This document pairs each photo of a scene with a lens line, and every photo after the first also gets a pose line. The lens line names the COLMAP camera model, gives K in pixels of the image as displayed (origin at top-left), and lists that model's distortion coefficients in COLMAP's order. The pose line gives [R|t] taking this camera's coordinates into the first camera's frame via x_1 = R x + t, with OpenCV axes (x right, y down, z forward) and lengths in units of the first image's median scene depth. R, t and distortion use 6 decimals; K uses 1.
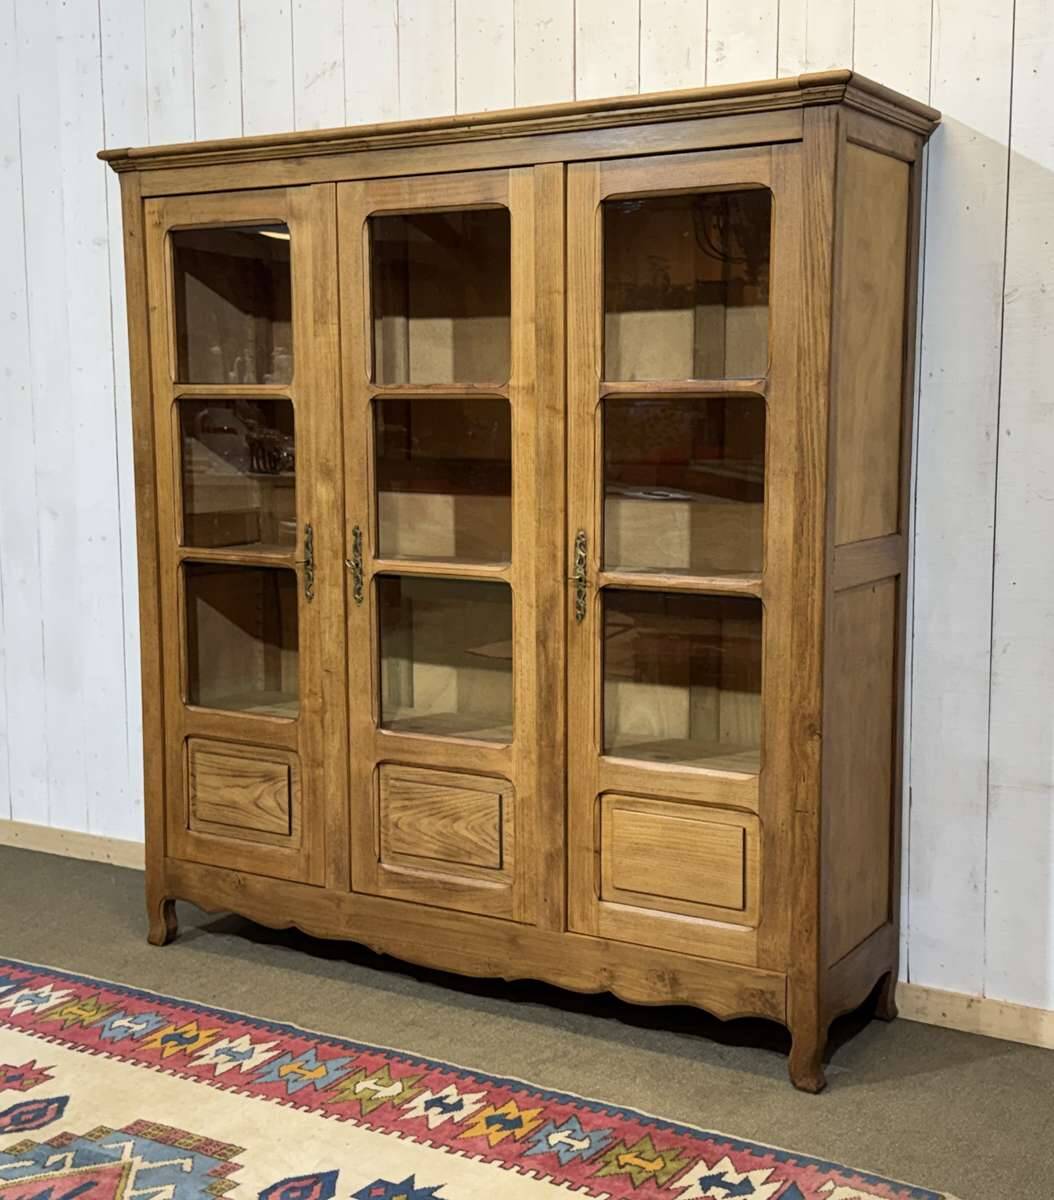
lens RADIAL K [[1628.0, 0, 527.0], [0, 1628.0, 600.0], [0, 0, 1]] dist [0.198473, -0.412864]
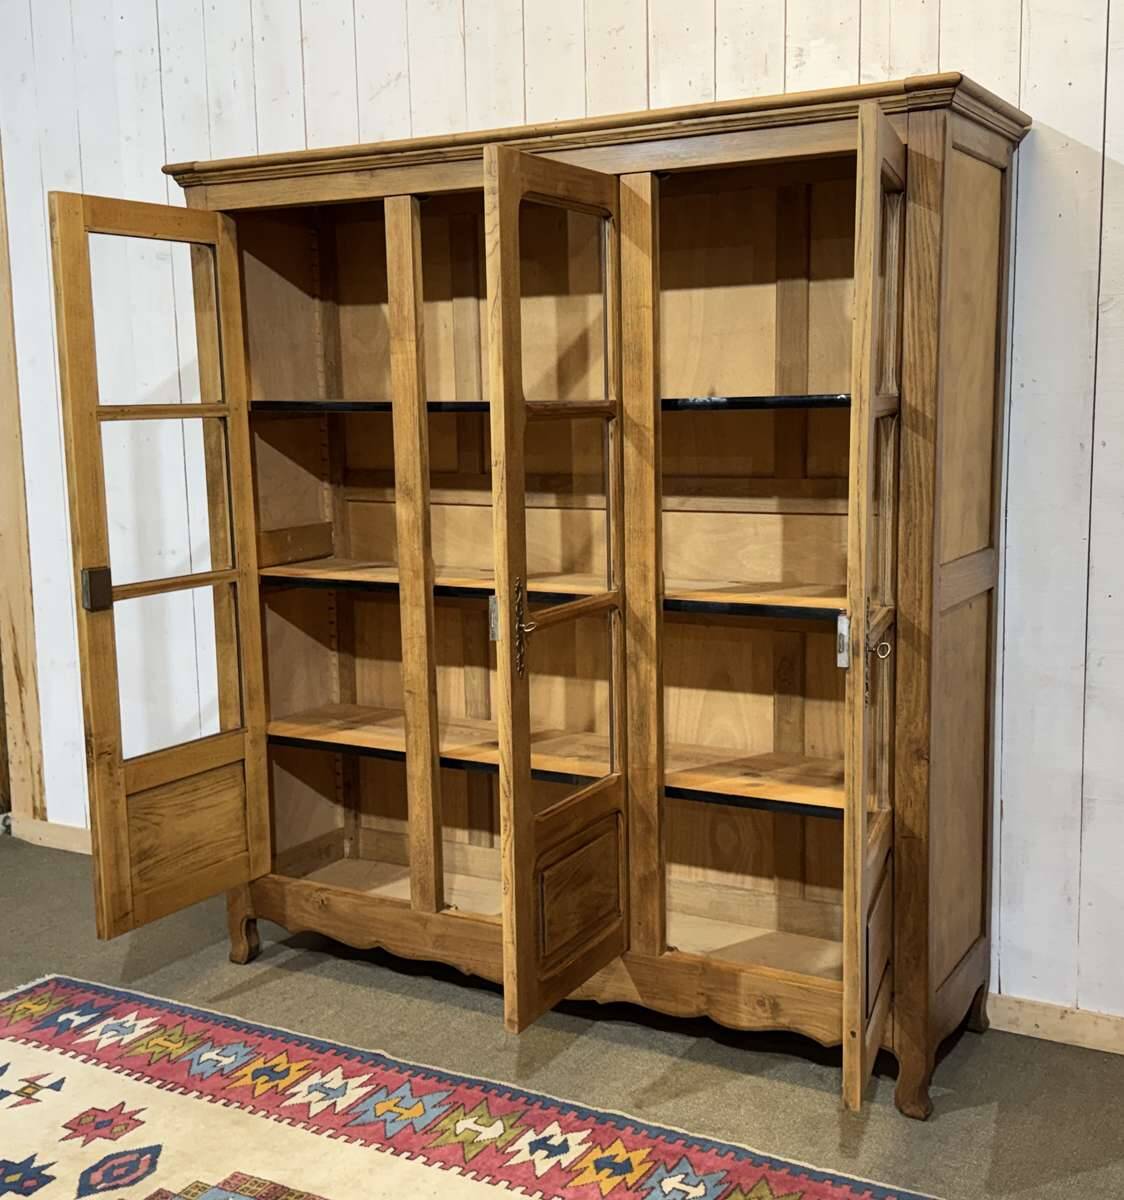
lens RADIAL K [[1456.0, 0, 590.1], [0, 1456.0, 604.3], [0, 0, 1]] dist [0.204149, -0.471662]
pose [[0.999285, -0.017977, 0.033253, -0.044911], [0.017180, 0.999562, 0.024101, -0.031478], [-0.033672, -0.023512, 0.999156, 0.121398]]
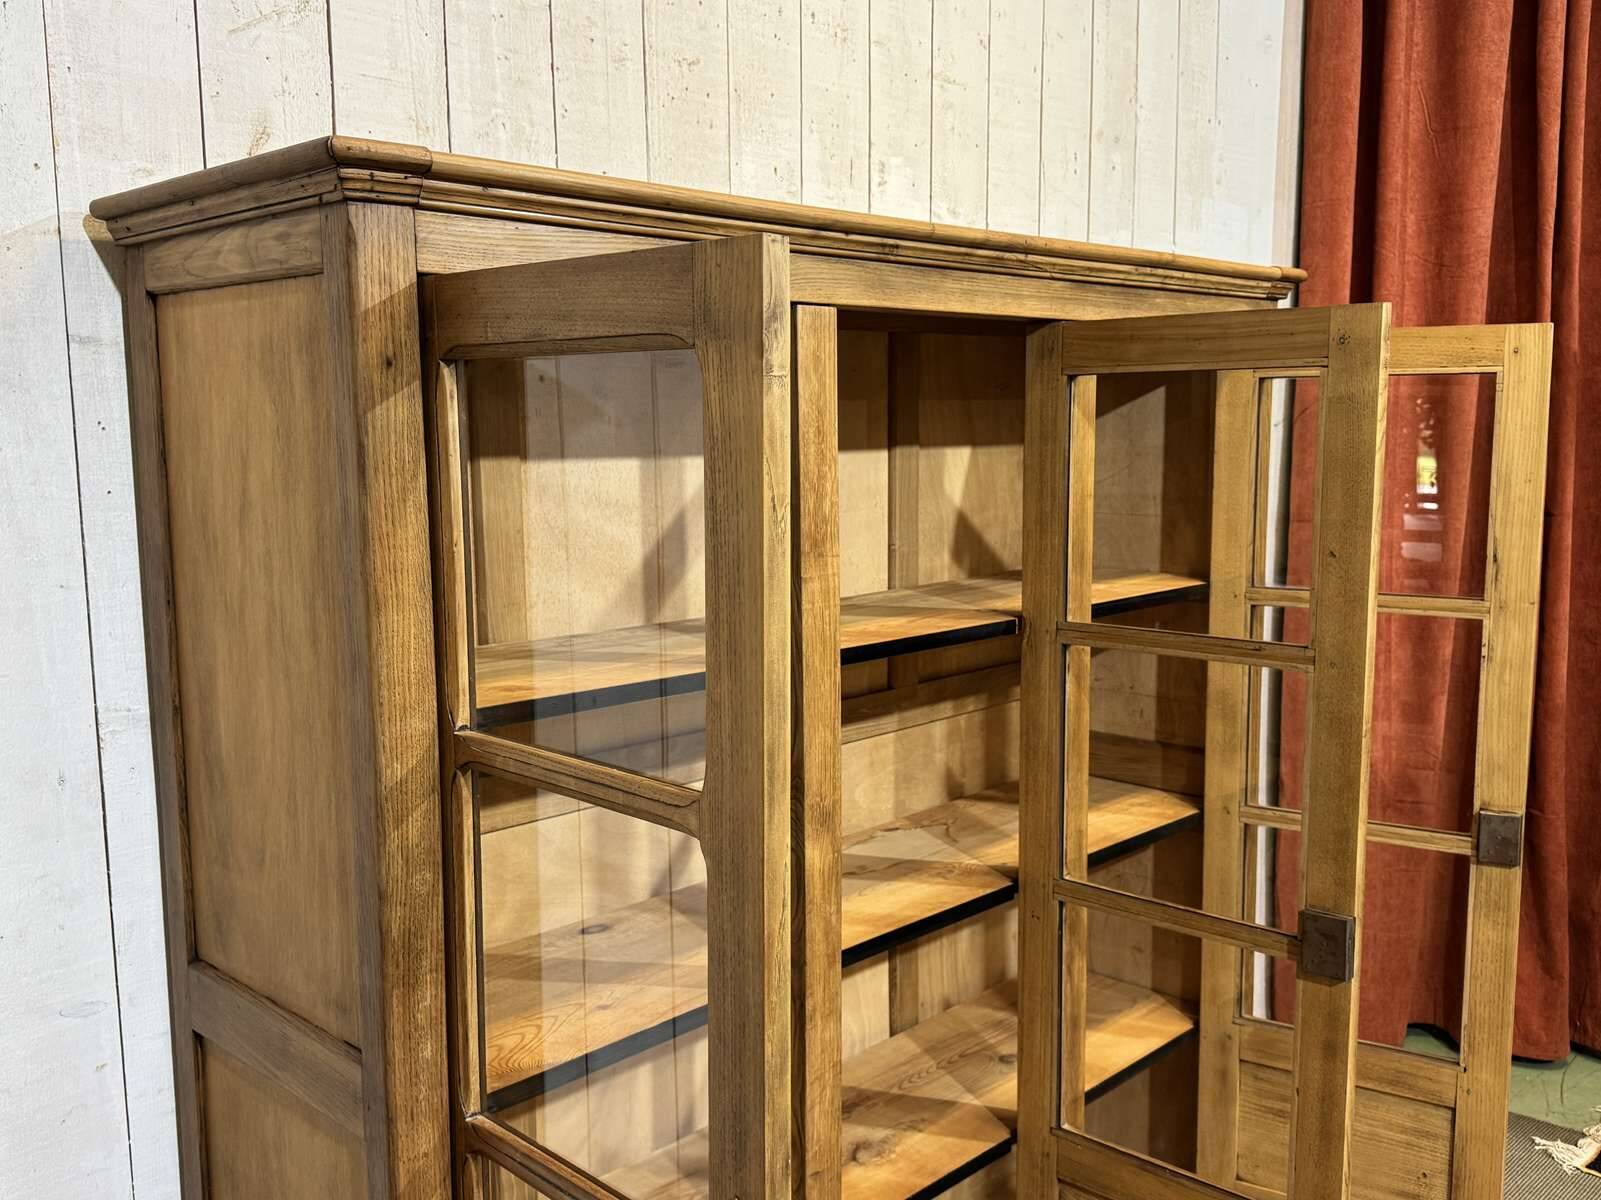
lens RADIAL K [[1465.7, 0, 791.5], [0, 1465.7, 607.2], [0, 0, 1]] dist [0.159104, -0.319185]
pose [[0.226126, -0.123861, 0.966191, -0.632863], [0.126428, 0.987225, 0.096969, -0.210671], [-0.965859, 0.100226, 0.238896, 0.937673]]
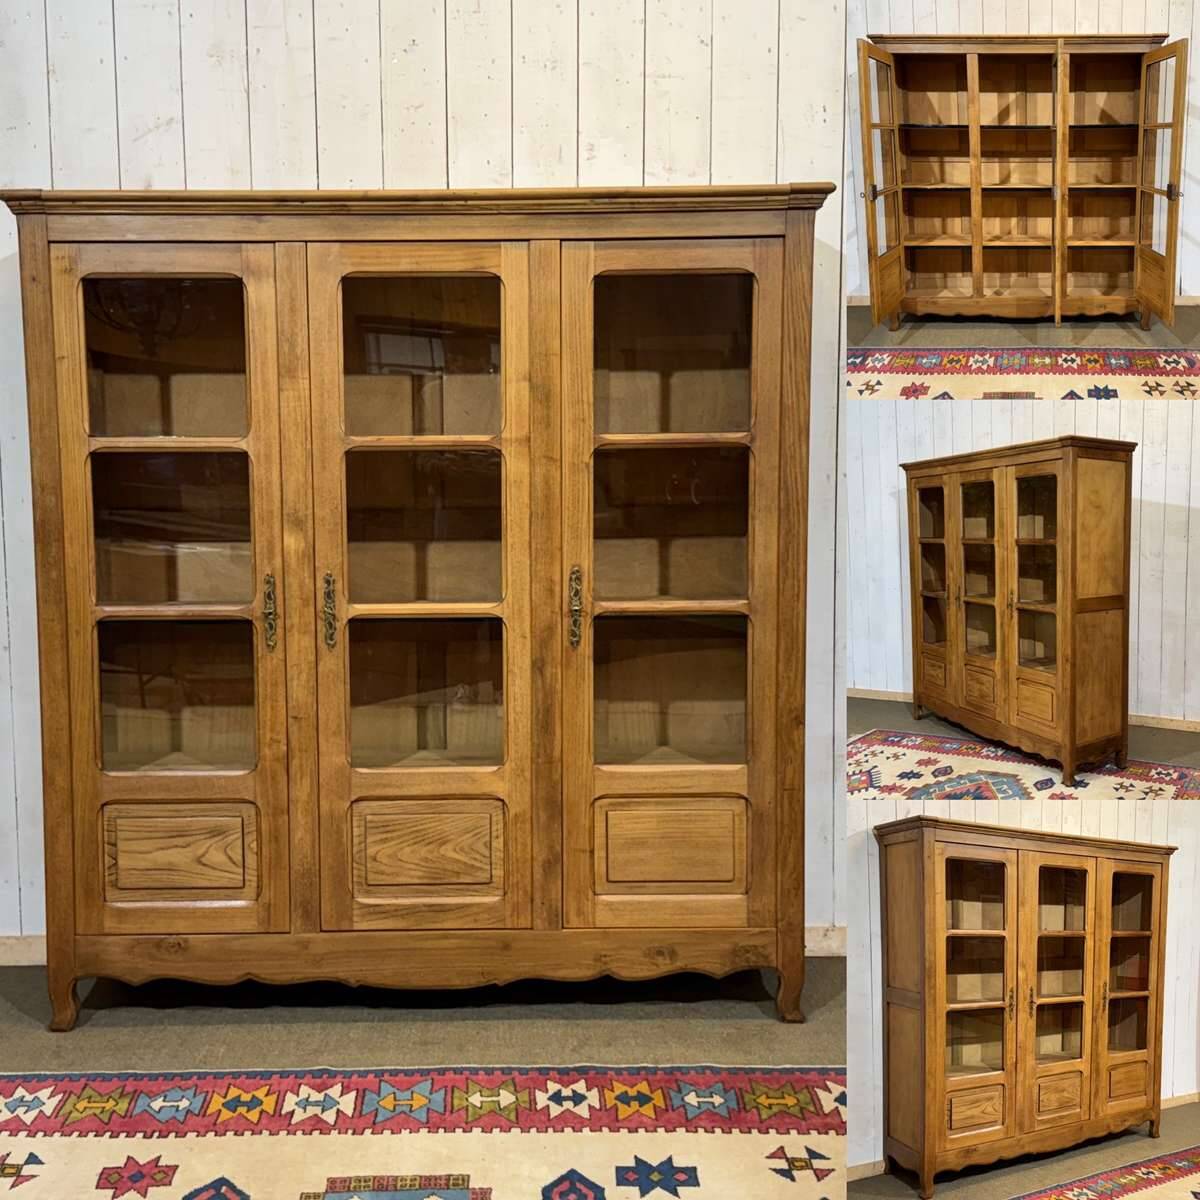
lens RADIAL K [[1510.7, 0, 478.7], [0, 1510.7, 605.3], [0, 0, 1]] dist [0.199598, -0.420522]
pose [[0.857172, -0.056985, 0.511868, -0.544020], [0.069126, 0.997597, -0.004698, -0.015128], [-0.510371, 0.039411, 0.859051, 0.136854]]
